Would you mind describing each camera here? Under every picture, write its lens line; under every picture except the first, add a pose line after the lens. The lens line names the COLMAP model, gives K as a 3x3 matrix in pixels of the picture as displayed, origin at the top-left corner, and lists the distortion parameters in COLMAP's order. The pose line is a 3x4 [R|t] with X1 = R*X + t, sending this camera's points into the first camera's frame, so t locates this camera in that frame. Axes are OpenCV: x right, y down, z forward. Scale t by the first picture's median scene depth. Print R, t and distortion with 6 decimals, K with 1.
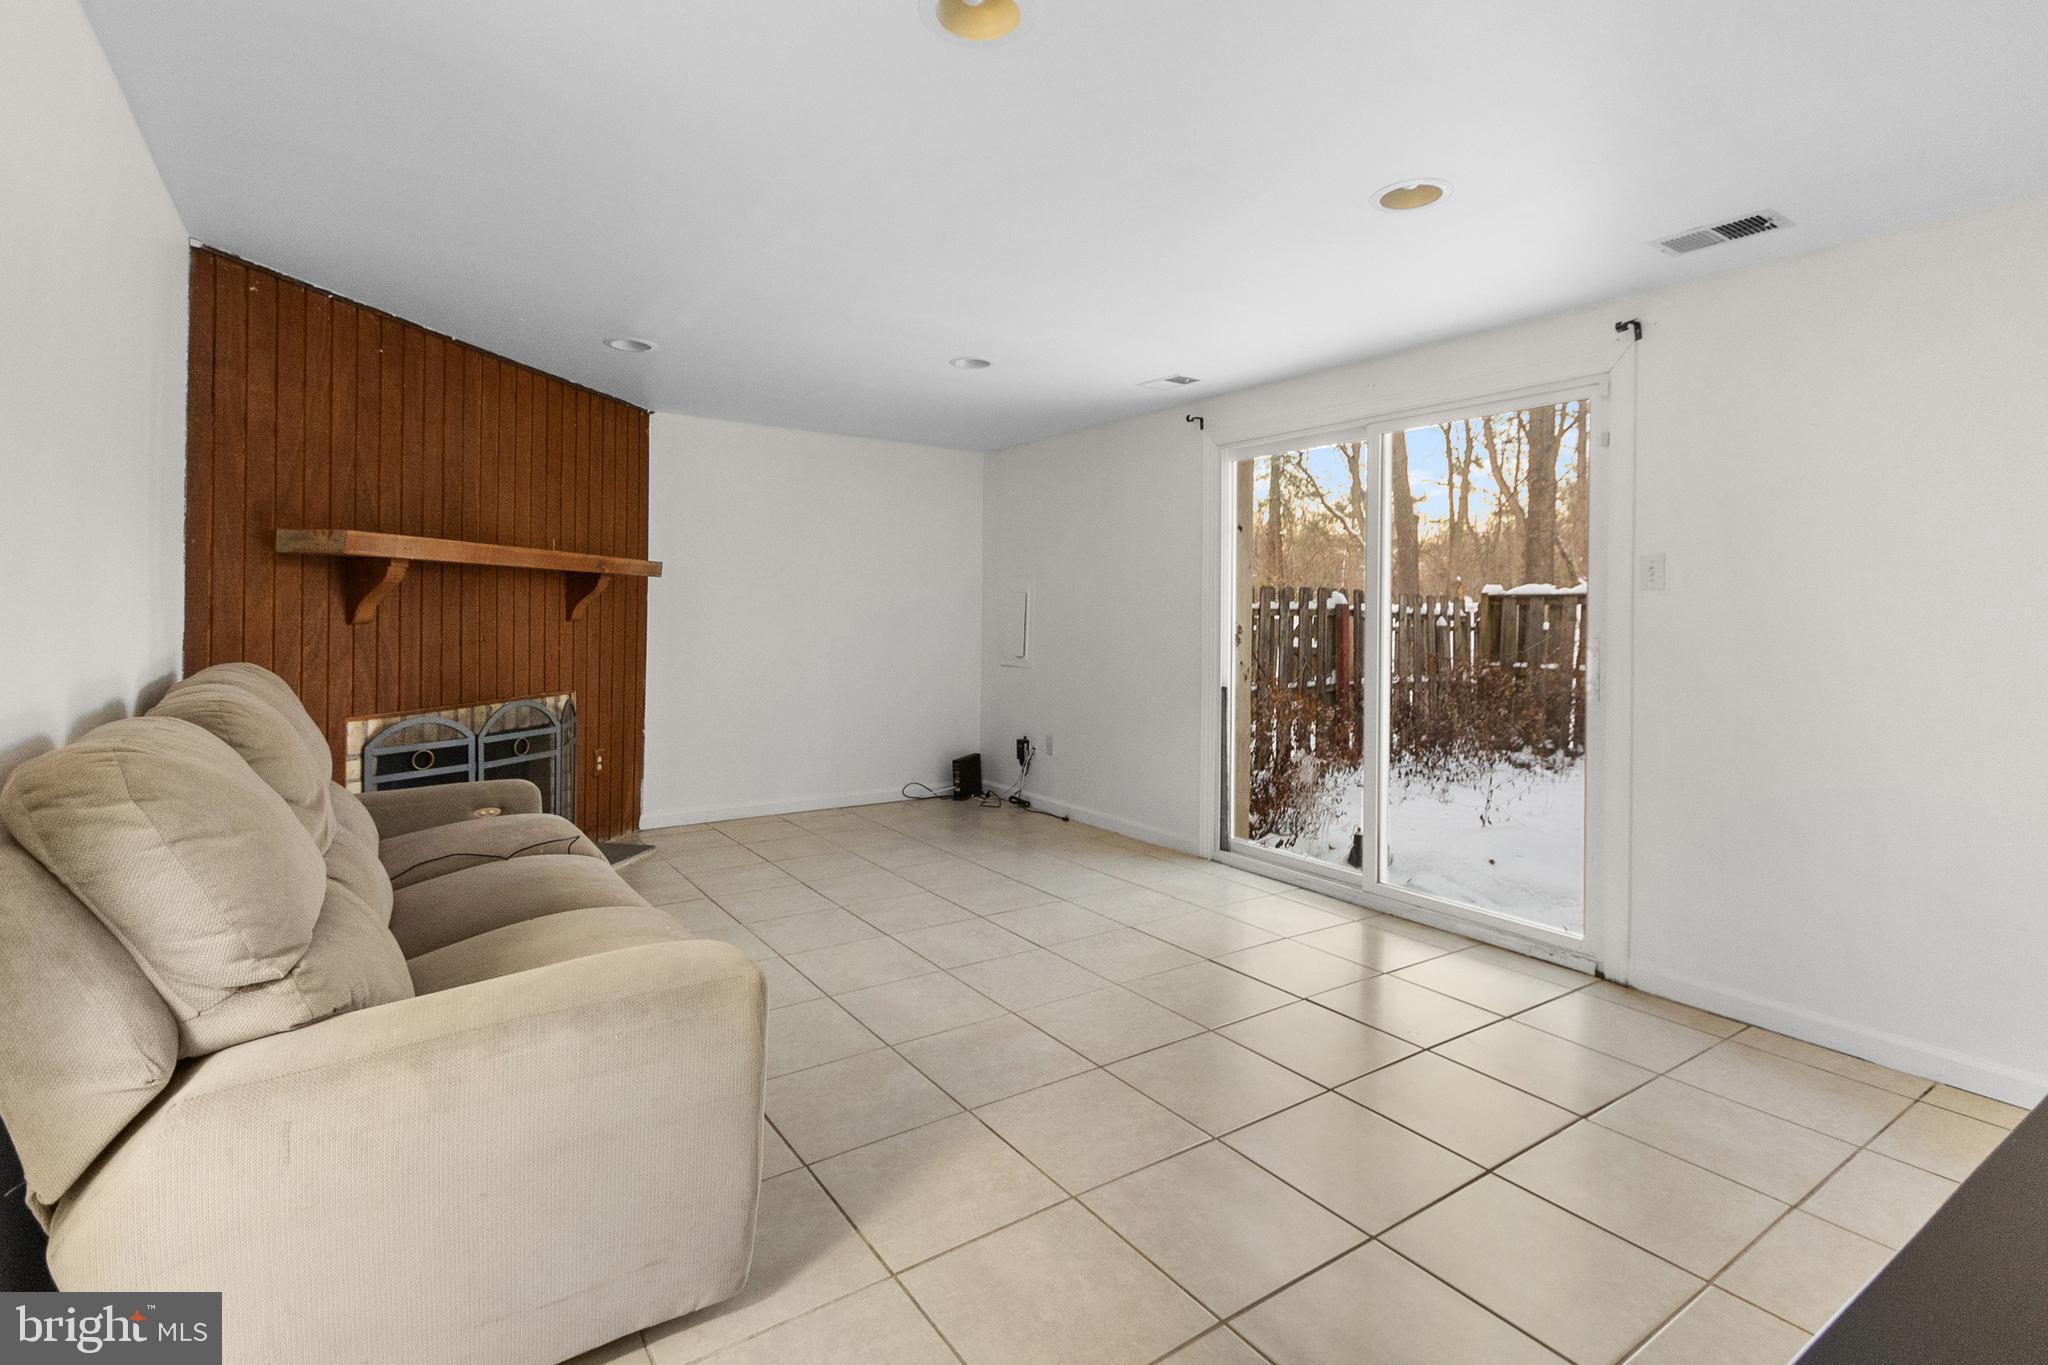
lens RADIAL K [[966.0, 0, 1018.0], [0, 966.0, 616.6], [0, 0, 1]] dist [-0.000846, -0.001218]
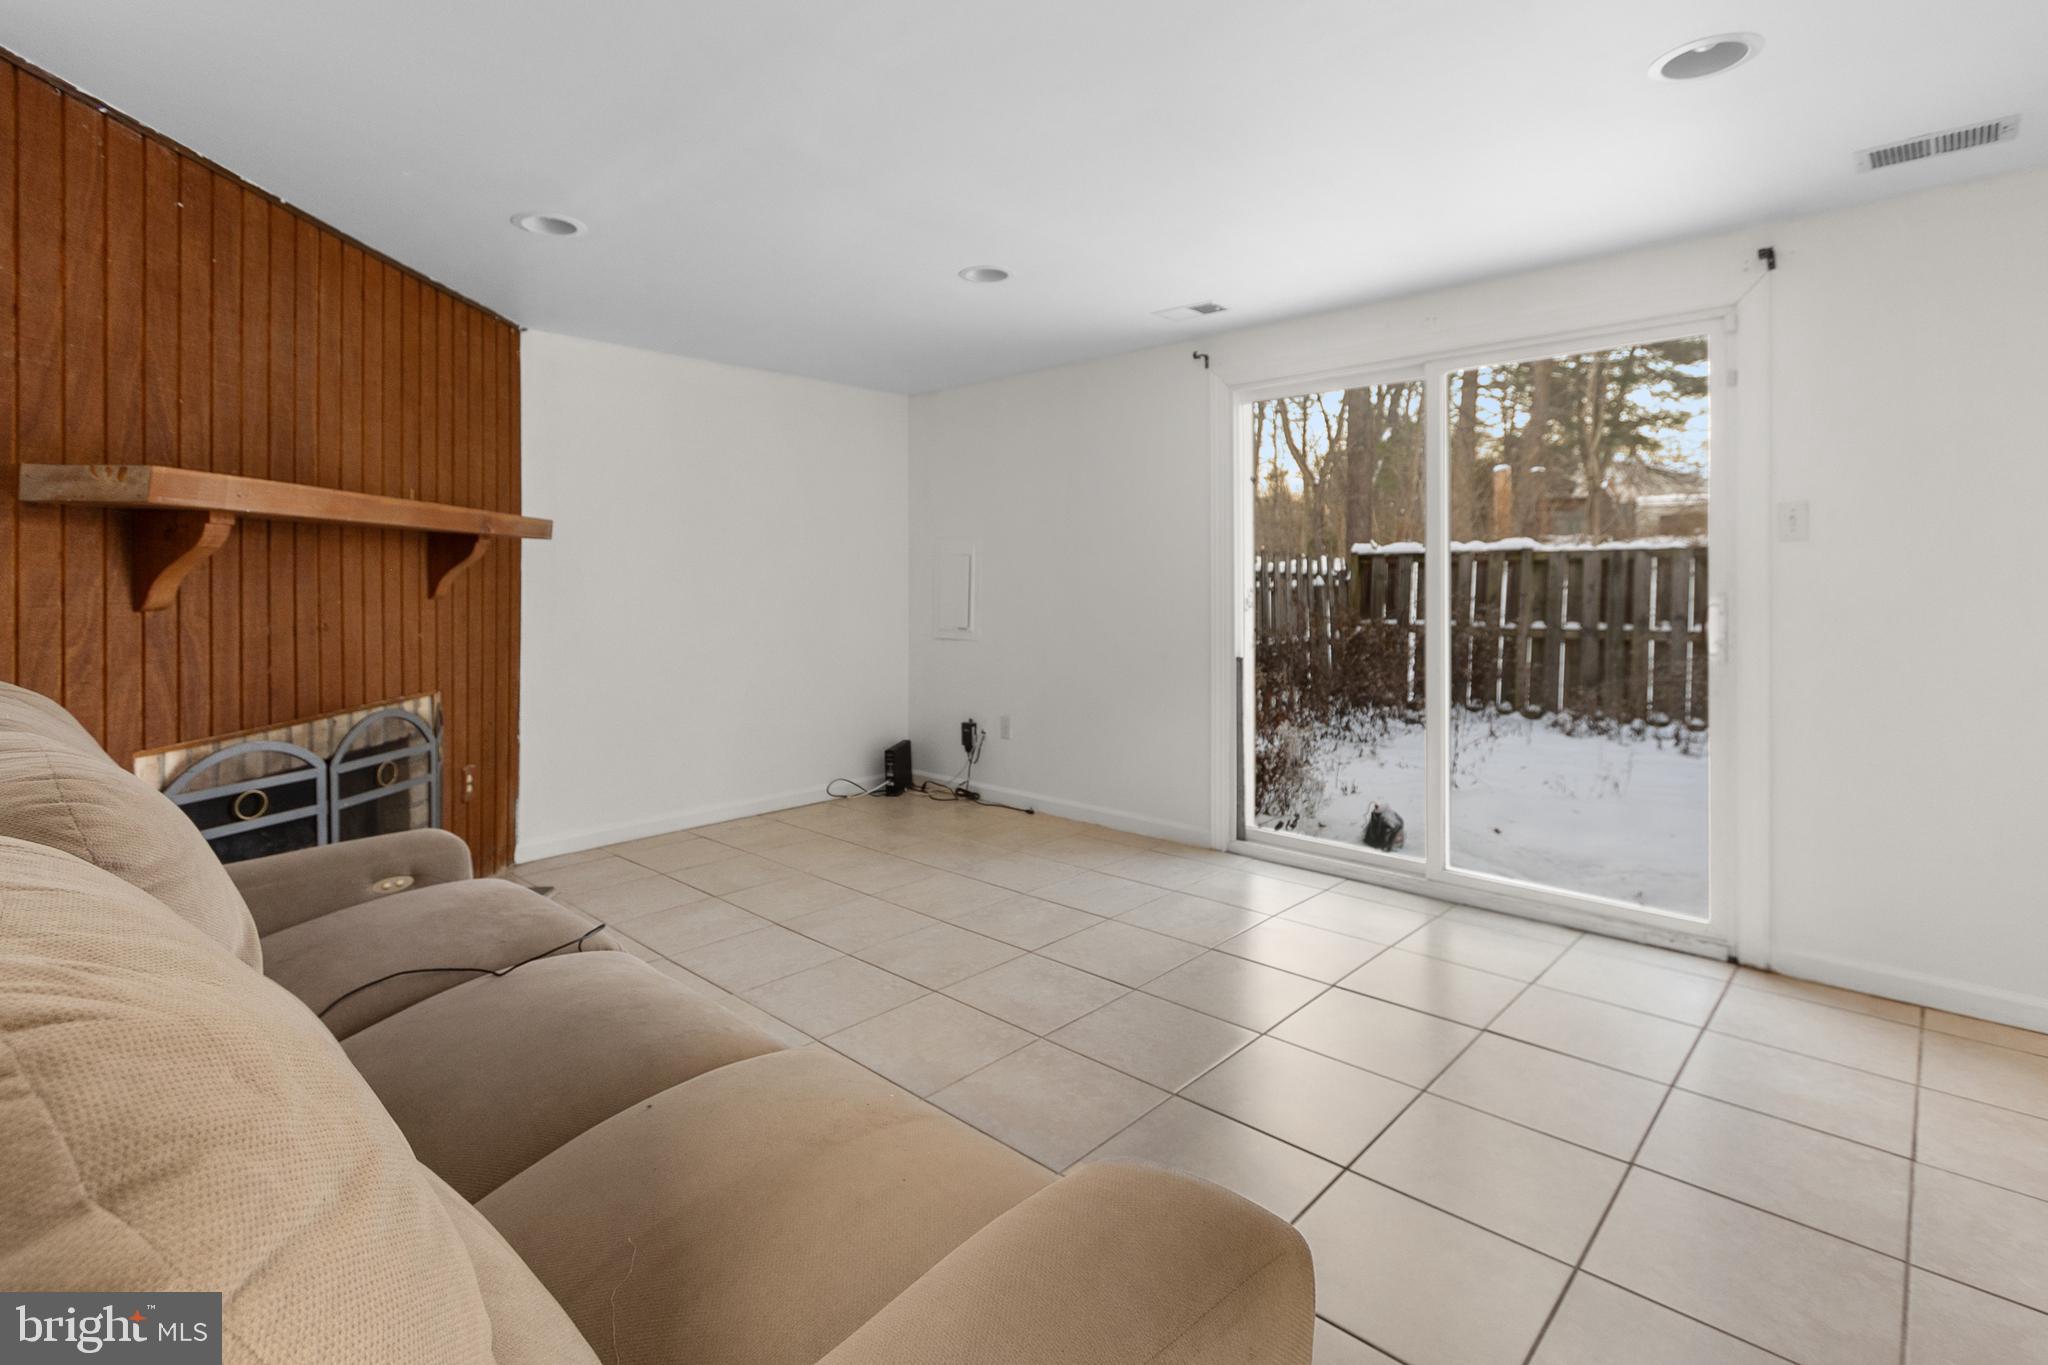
lens RADIAL K [[976.7, 0, 1013.2], [0, 976.7, 577.6], [0, 0, 1]] dist [0.009948, -0.008987]
pose [[0.977956, -0.016484, 0.208162, -0.200988], [0.017371, 0.999846, -0.002434, -0.002250], [-0.208090, 0.005997, 0.978091, 0.179279]]
